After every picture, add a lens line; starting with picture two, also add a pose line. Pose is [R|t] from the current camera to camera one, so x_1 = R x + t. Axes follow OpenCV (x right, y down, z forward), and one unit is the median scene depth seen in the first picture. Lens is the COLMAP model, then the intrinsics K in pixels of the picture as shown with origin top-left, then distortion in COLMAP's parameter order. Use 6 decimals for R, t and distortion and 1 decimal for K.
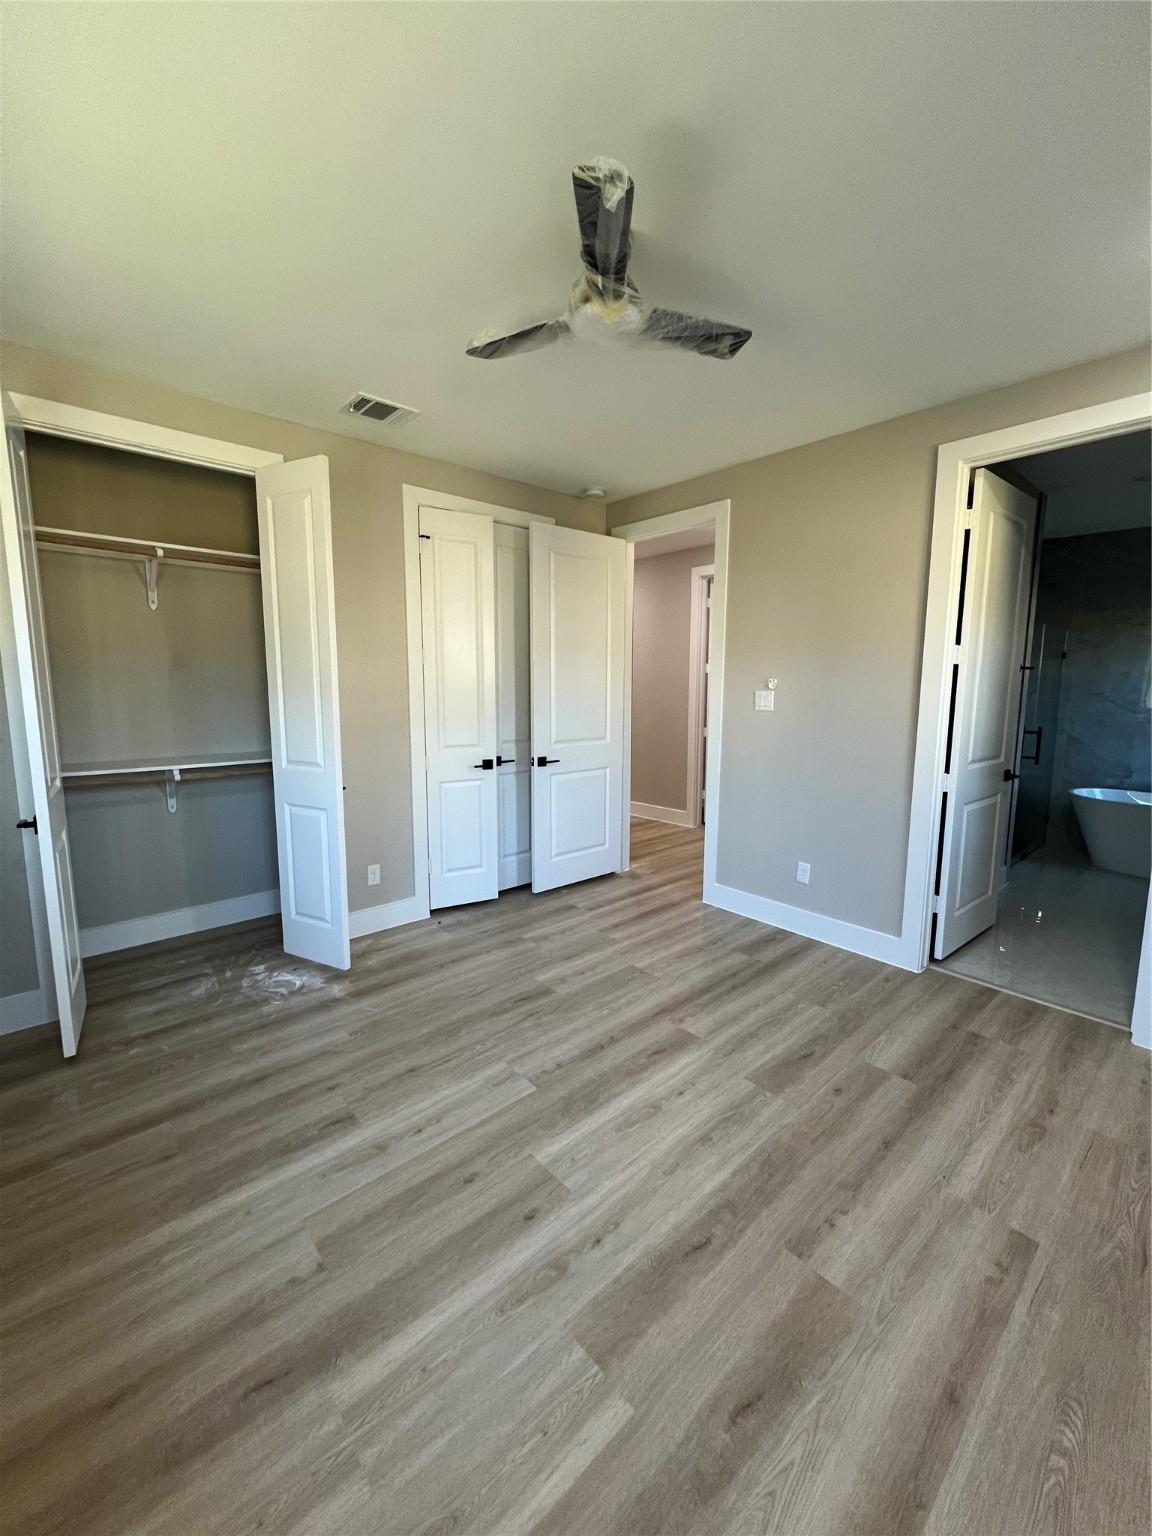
lens RADIAL K [[609.9, 0, 579.3], [0, 609.9, 760.2], [0, 0, 1]] dist [0.000088, 0.000113]
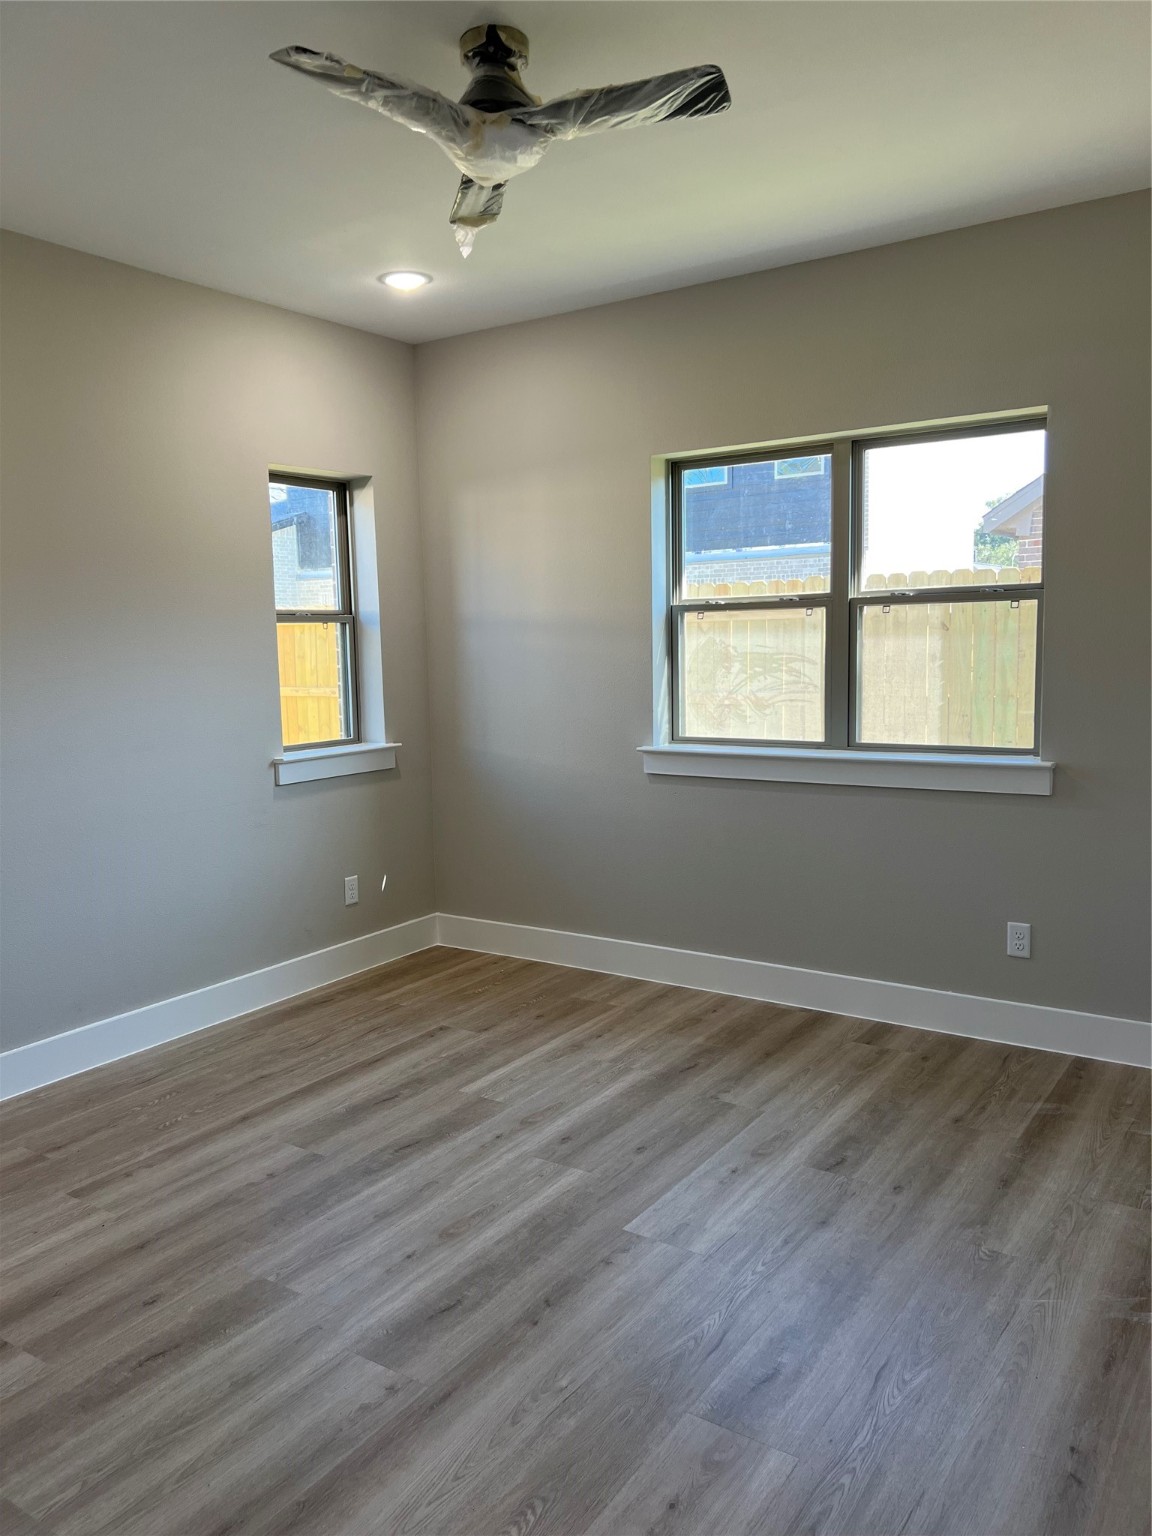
lens RADIAL K [[1149.6, 0, 576.0], [0, 1149.6, 768.0], [0, 0, 1]] dist [0.056591, -0.057307]
pose [[-0.970600, 0.046980, -0.236068, 0.296303], [-0.011316, 0.970776, 0.239719, -0.301732], [0.240431, 0.235343, -0.941704, 2.369134]]
